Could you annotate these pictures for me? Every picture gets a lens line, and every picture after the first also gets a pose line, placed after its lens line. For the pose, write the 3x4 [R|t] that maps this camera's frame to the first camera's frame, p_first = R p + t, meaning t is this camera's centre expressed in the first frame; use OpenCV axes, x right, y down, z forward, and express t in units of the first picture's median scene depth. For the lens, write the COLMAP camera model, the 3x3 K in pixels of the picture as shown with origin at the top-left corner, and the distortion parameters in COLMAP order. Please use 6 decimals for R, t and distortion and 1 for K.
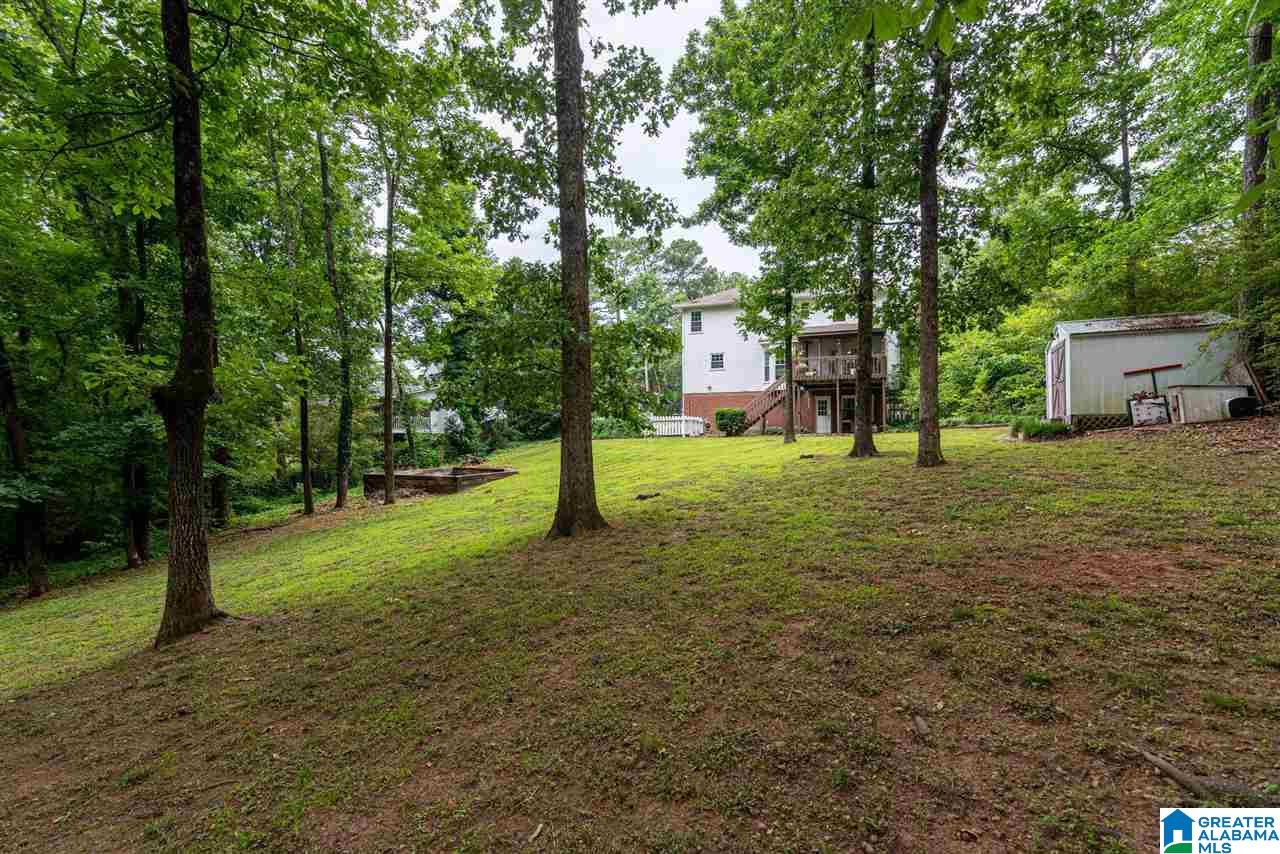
lens RADIAL K [[594.6, 0, 640.1], [0, 594.6, 454.7], [0, 0, 1]] dist [0.000466, 0.000073]
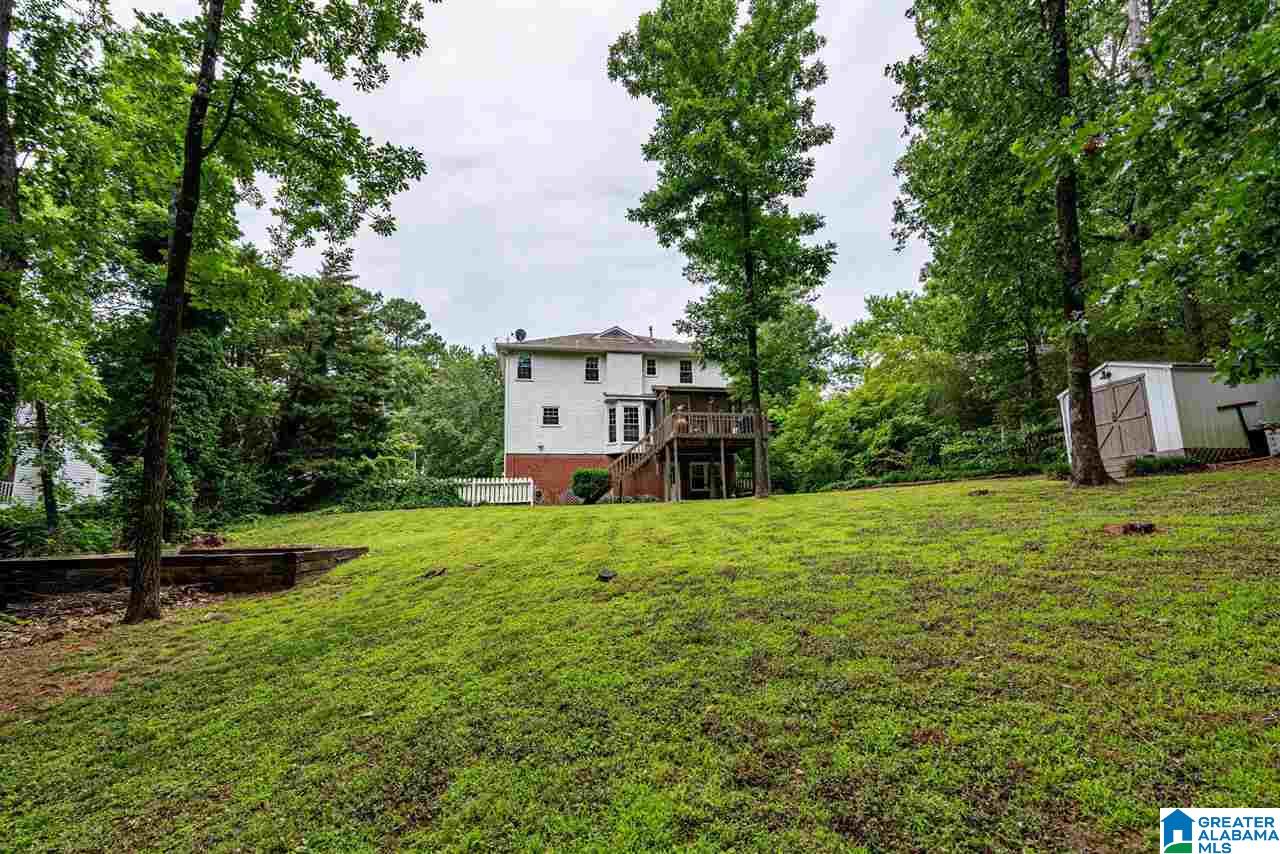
lens RADIAL K [[594.6, 0, 640.1], [0, 594.6, 454.7], [0, 0, 1]] dist [0.000466, 0.000073]
pose [[0.851497, 0.052174, 0.521758, -0.198191], [0.029833, 0.988605, -0.147544, 0.022449], [-0.523511, 0.141199, 0.840238, 0.251212]]
